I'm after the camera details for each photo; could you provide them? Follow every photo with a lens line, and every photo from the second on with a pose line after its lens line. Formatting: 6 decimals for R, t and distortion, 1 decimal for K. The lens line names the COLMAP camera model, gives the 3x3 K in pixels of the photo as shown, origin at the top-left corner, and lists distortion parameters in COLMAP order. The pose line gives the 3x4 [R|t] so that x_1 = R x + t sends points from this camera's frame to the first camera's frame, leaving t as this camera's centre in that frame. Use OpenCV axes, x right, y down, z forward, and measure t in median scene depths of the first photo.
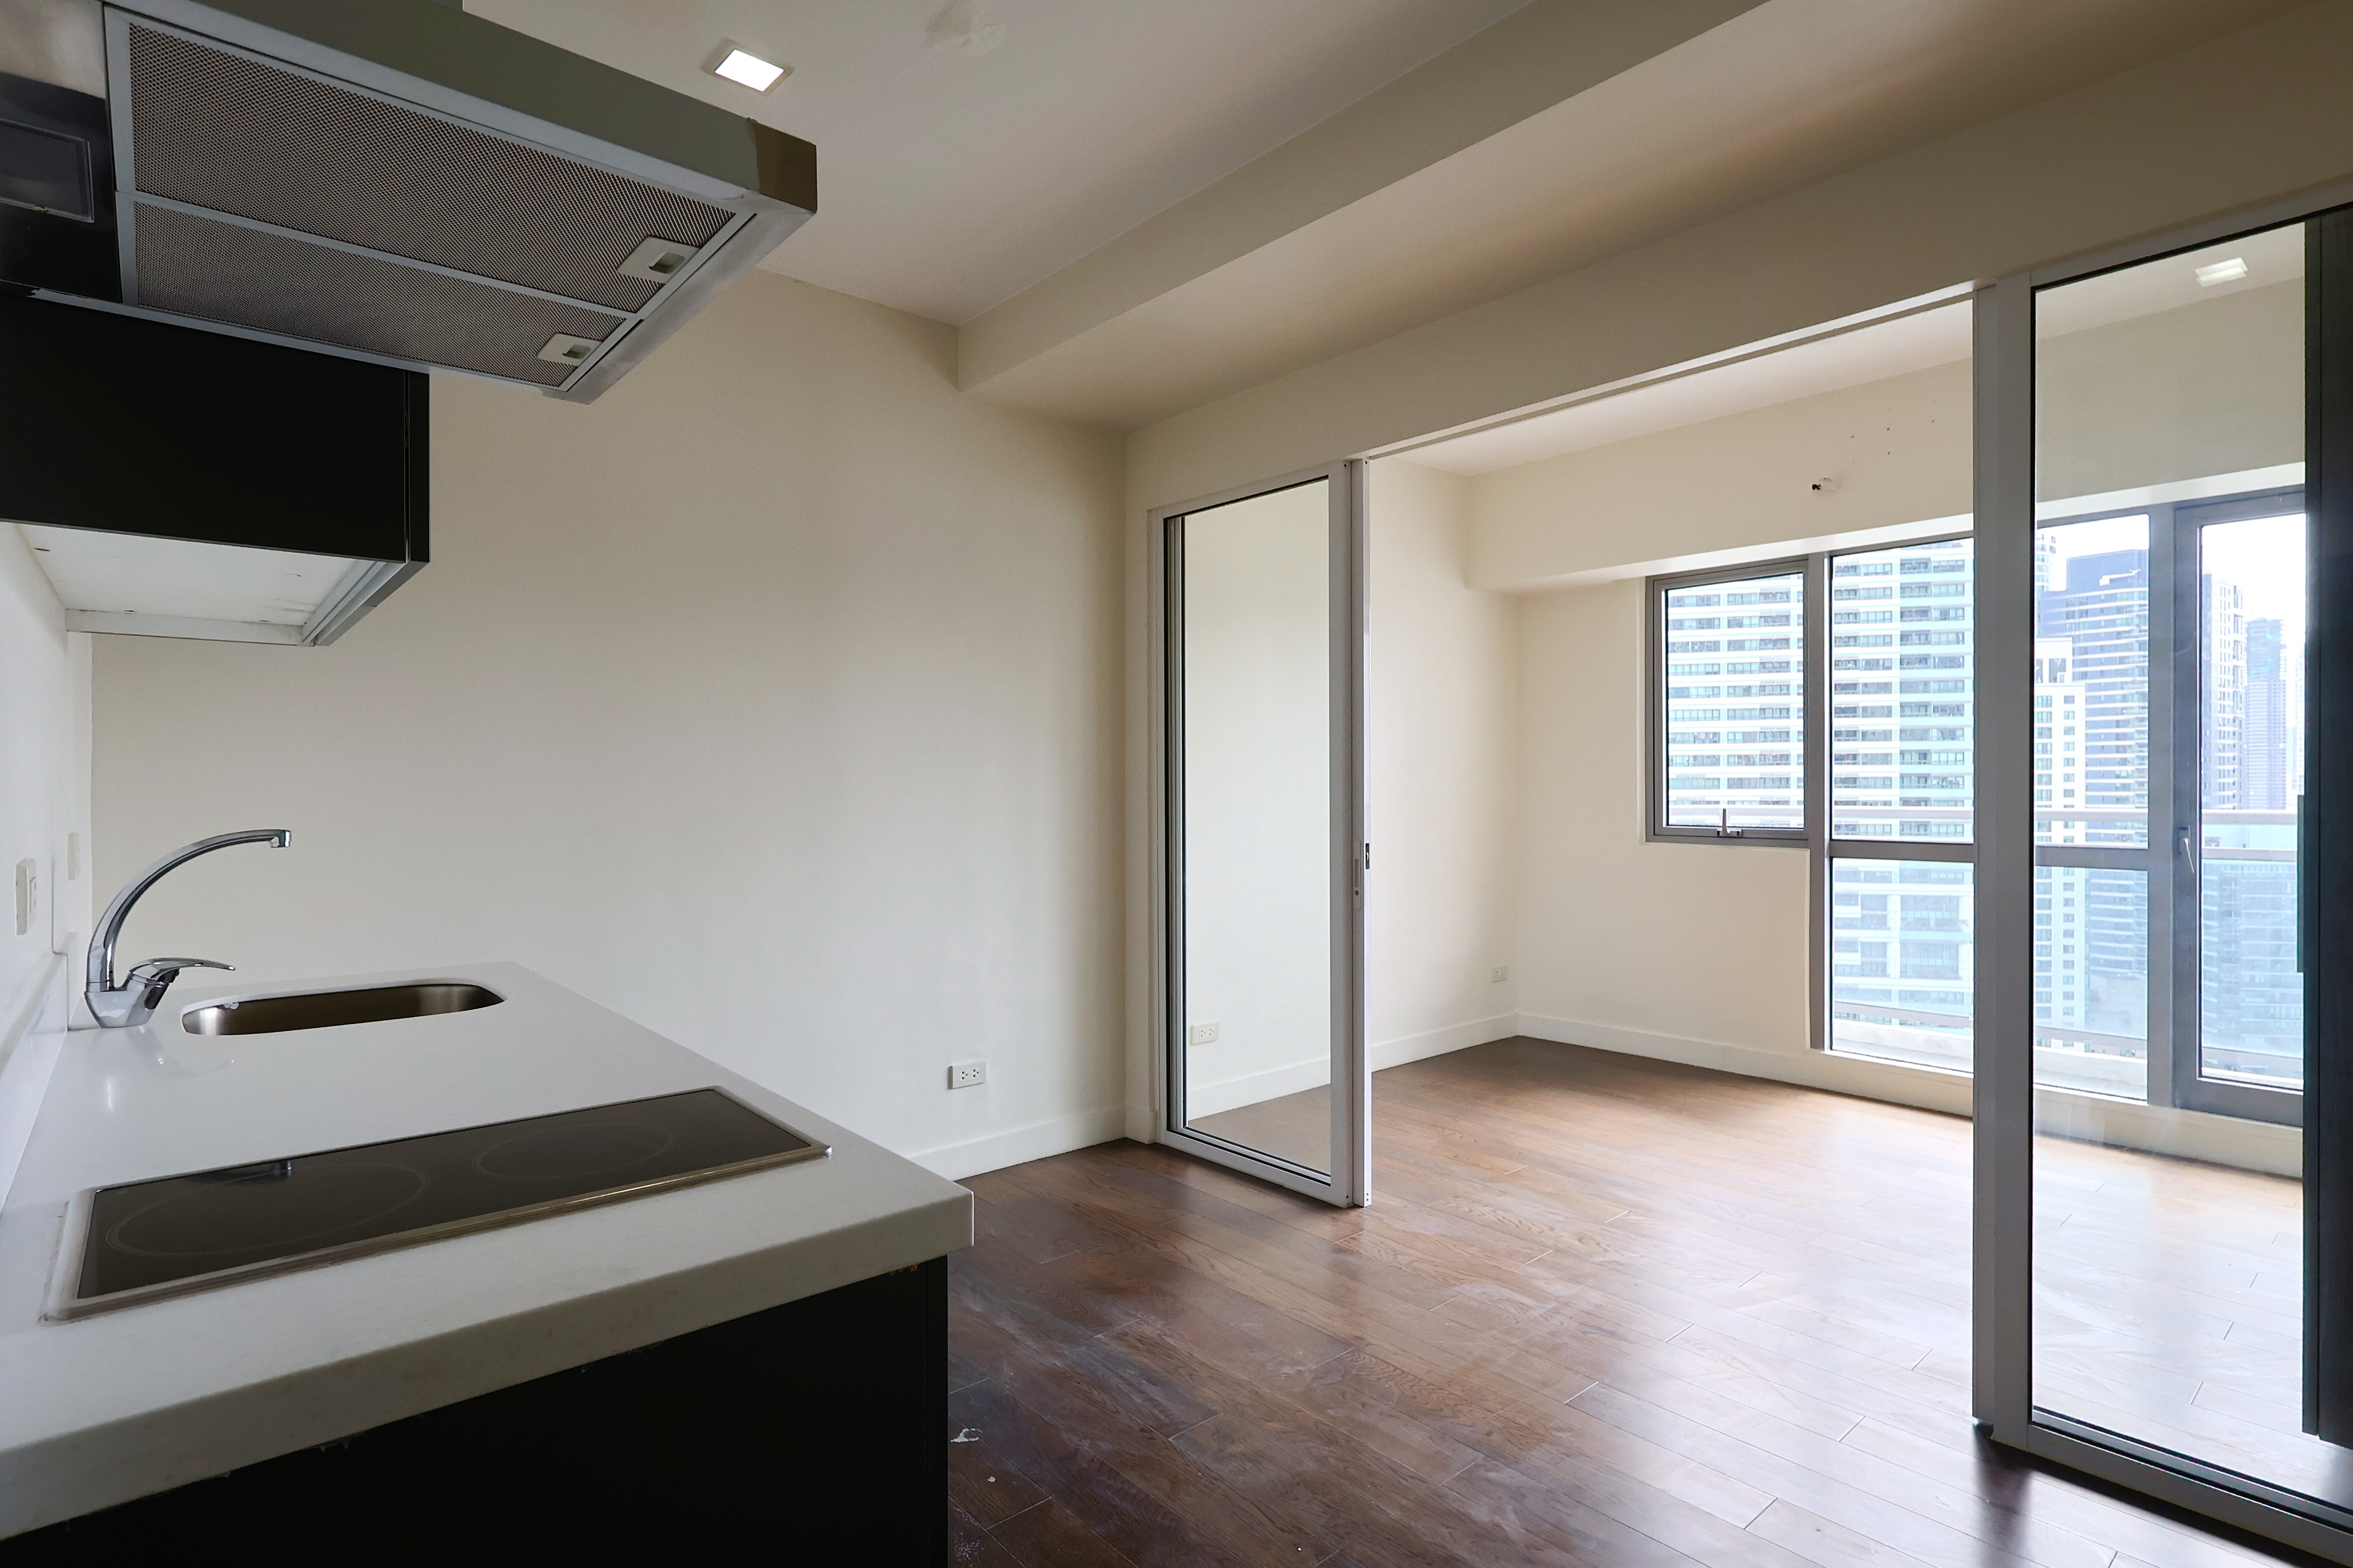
lens RADIAL K [[1159.7, 0, 1164.2], [0, 1159.7, 790.7], [0, 0, 1]] dist [-0.002158, 0.000253]
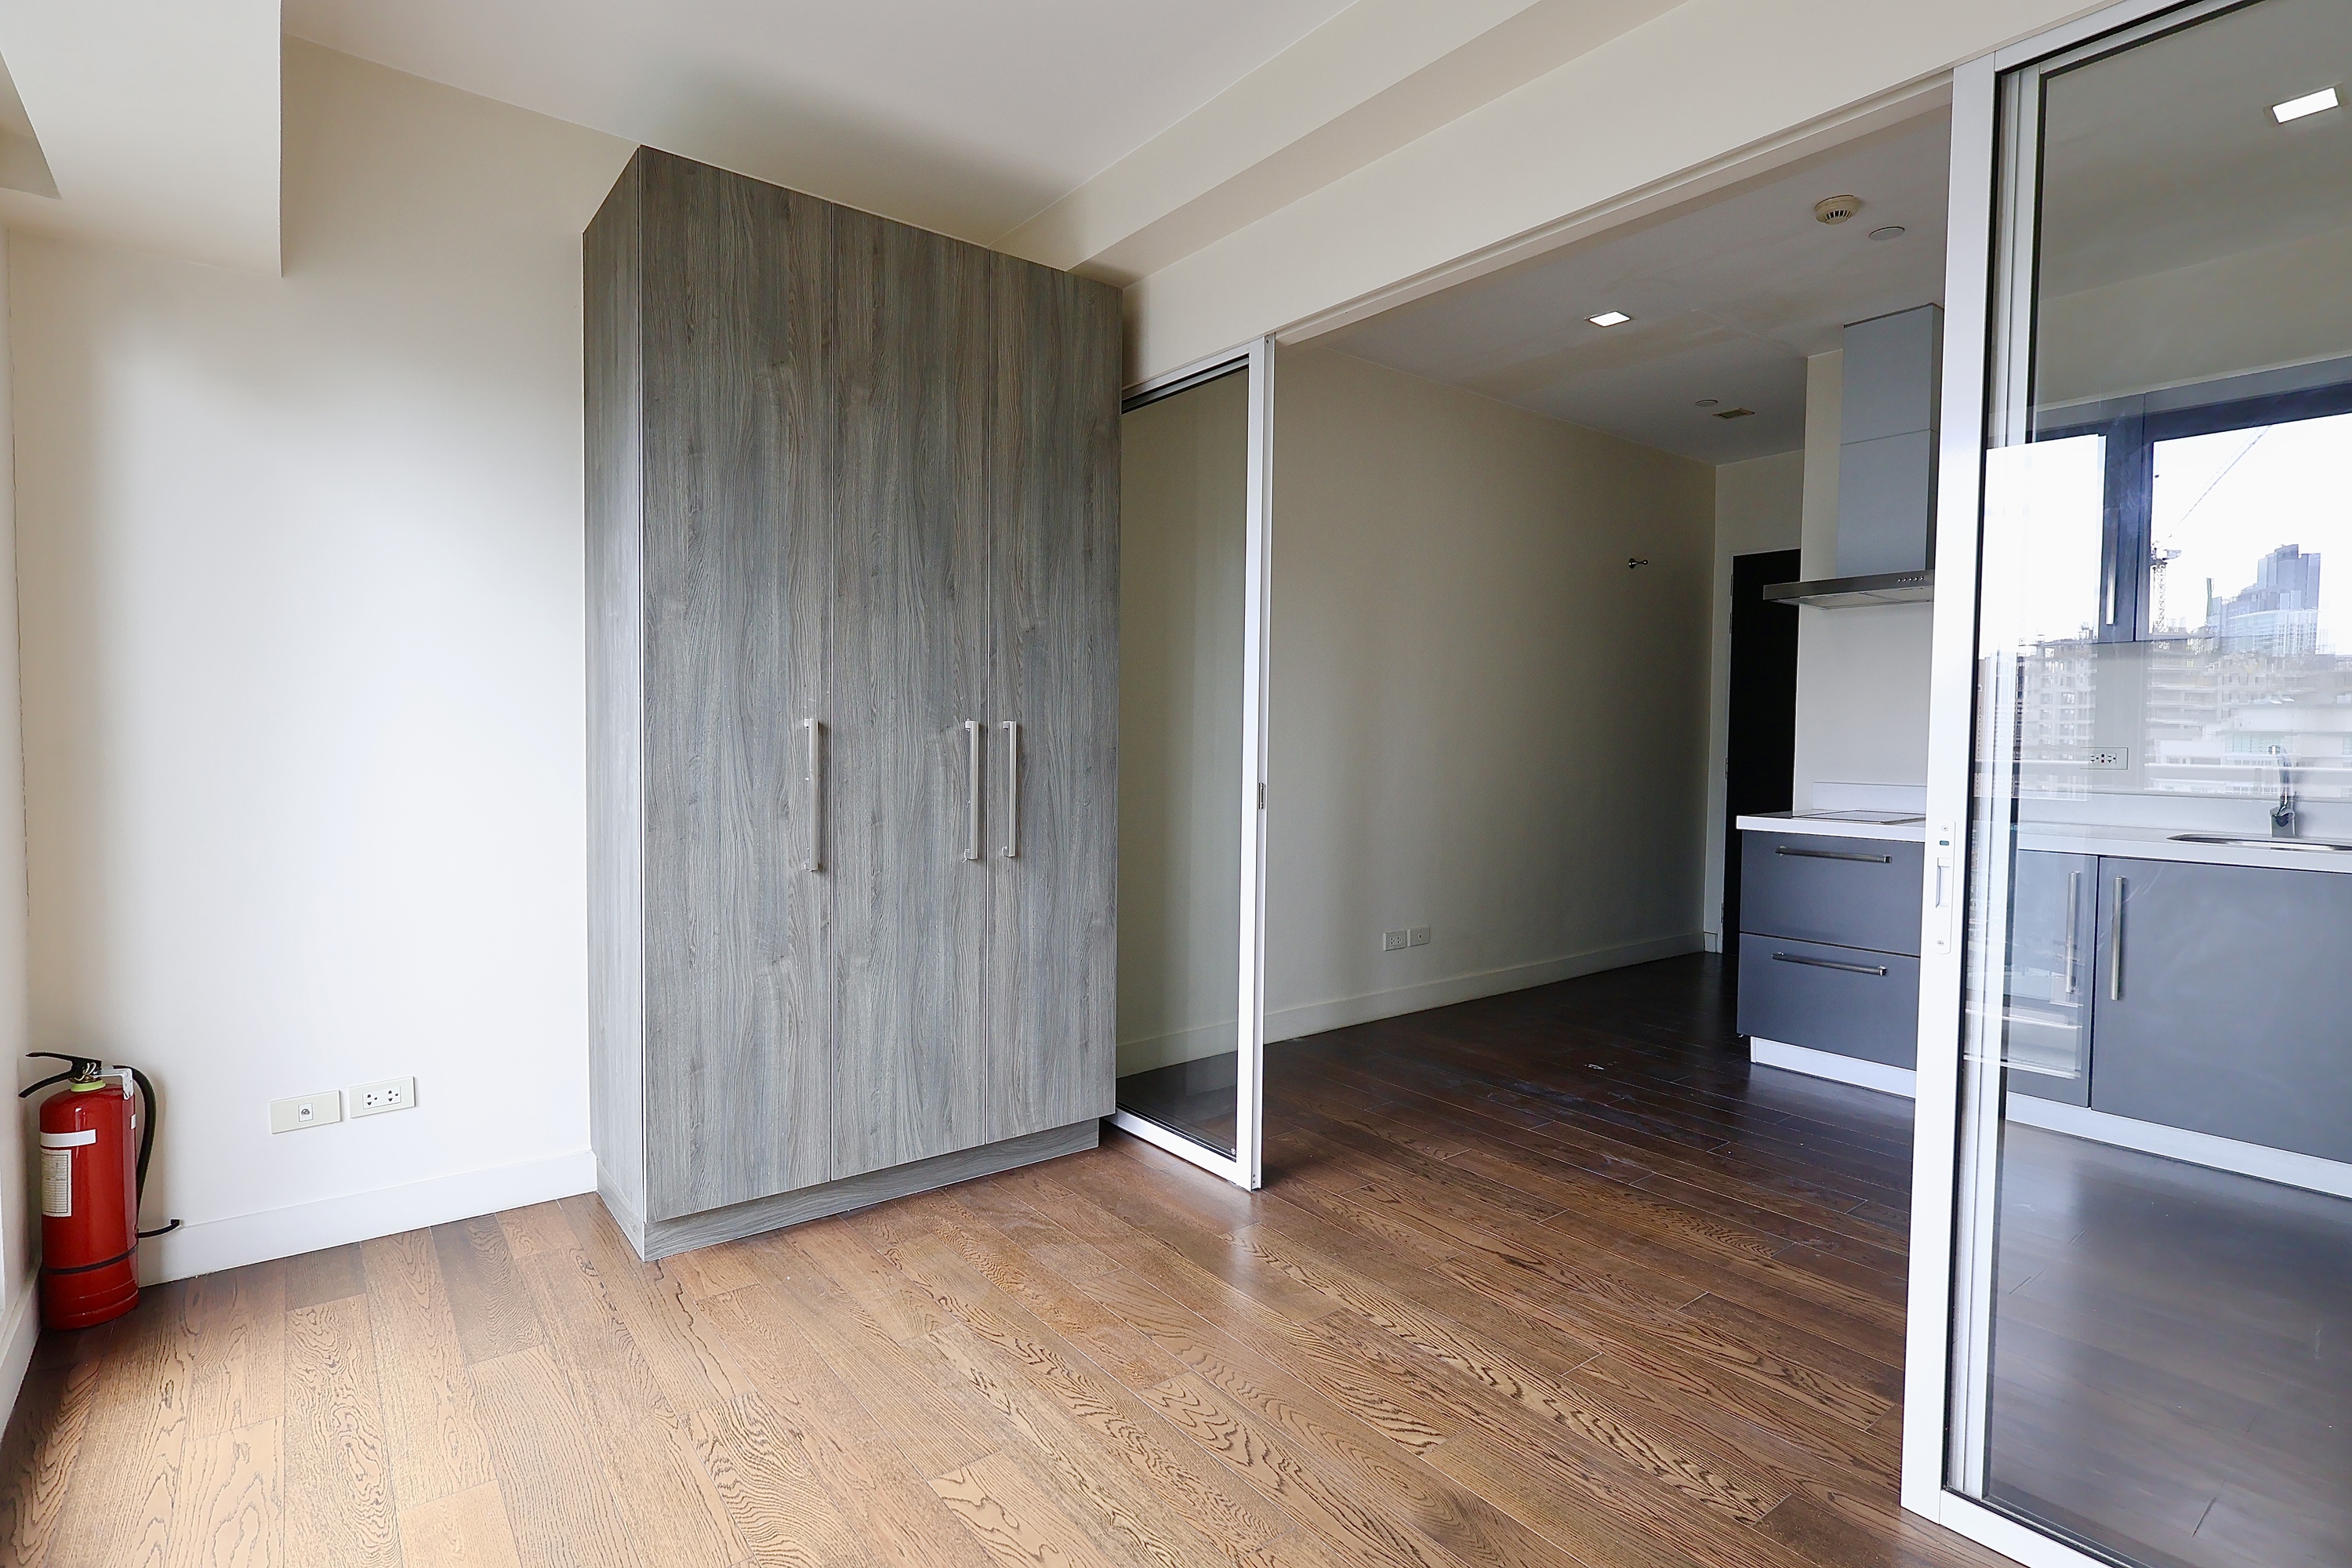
lens RADIAL K [[1147.9, 0, 1177.1], [0, 1147.9, 774.9], [0, 0, 1]] dist [0.004174, 0.000966]
pose [[-0.998818, -0.003225, 0.048503, 0.552151], [-0.001112, 0.999052, 0.043525, 0.005178], [-0.048597, 0.043420, -0.997874, 1.744983]]
